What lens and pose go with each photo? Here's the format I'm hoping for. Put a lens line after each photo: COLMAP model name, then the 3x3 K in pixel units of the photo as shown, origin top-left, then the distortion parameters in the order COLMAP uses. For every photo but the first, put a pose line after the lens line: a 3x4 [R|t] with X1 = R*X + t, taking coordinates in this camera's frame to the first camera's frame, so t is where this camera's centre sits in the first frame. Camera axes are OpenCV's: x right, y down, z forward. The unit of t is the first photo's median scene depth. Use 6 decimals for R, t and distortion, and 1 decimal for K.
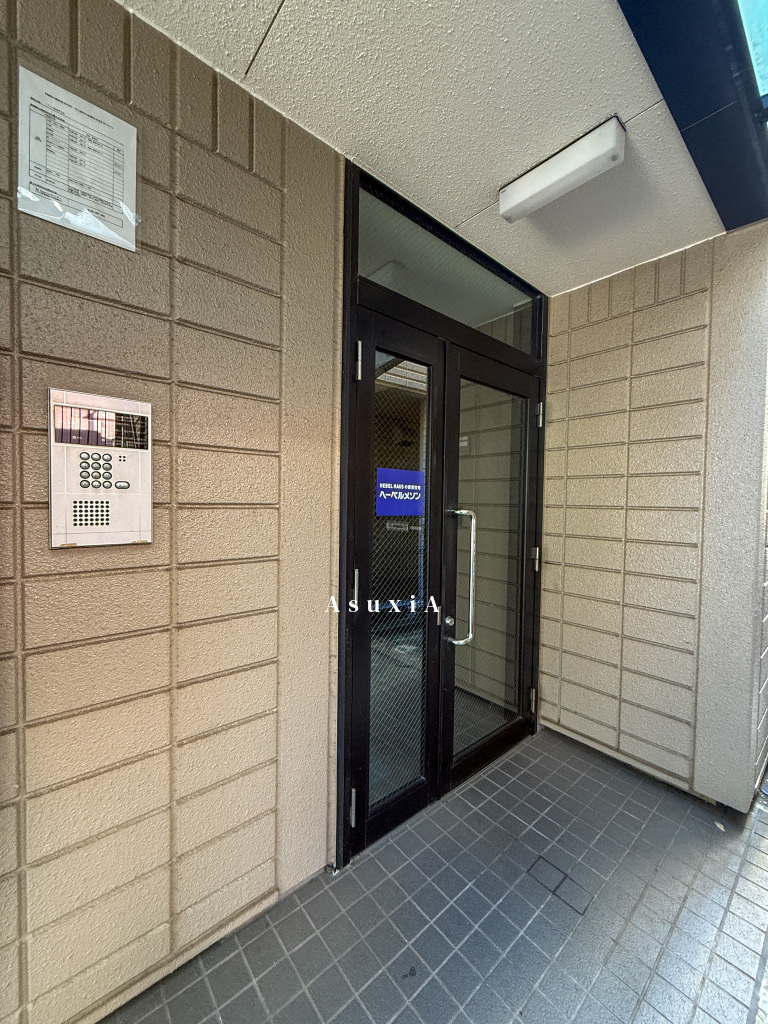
lens RADIAL K [[407.2, 0, 384.0], [0, 407.2, 512.0], [0, 0, 1]] dist [0.000138, -0.000118]
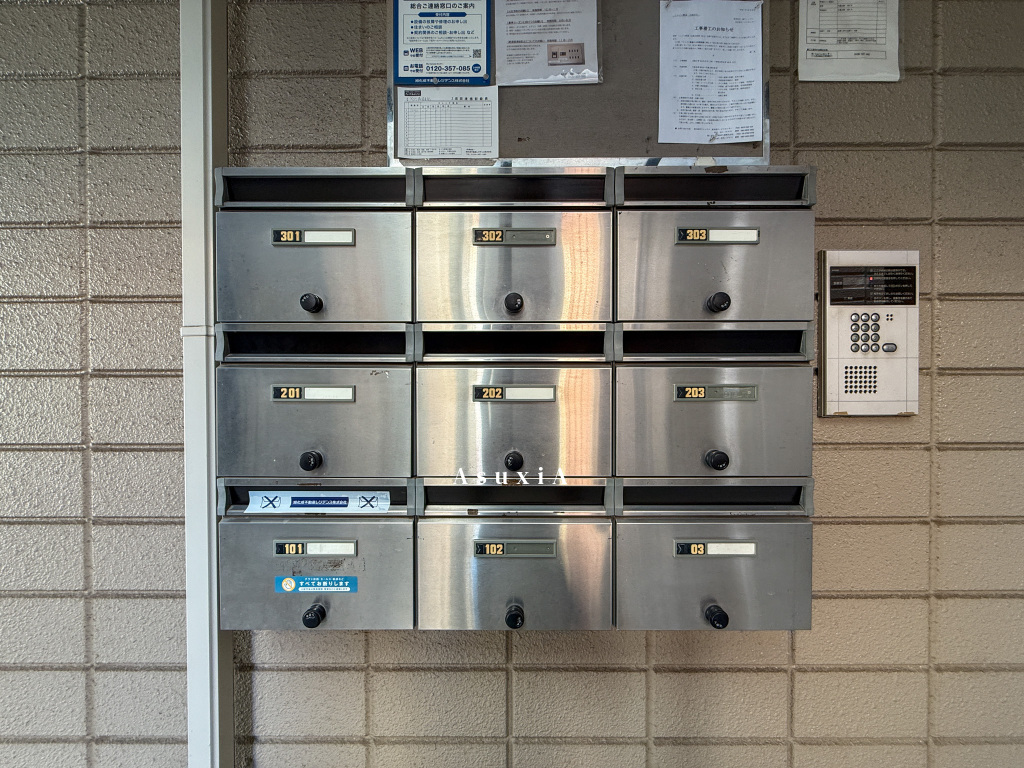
lens RADIAL K [[407.2, 0, 512.0], [0, 407.2, 384.0], [0, 0, 1]] dist [0.000138, -0.000118]
pose [[0.755102, -0.013489, -0.655469, -0.694768], [-0.004485, 0.999659, -0.025738, 0.039059], [0.655592, 0.022374, 0.754784, -0.195302]]
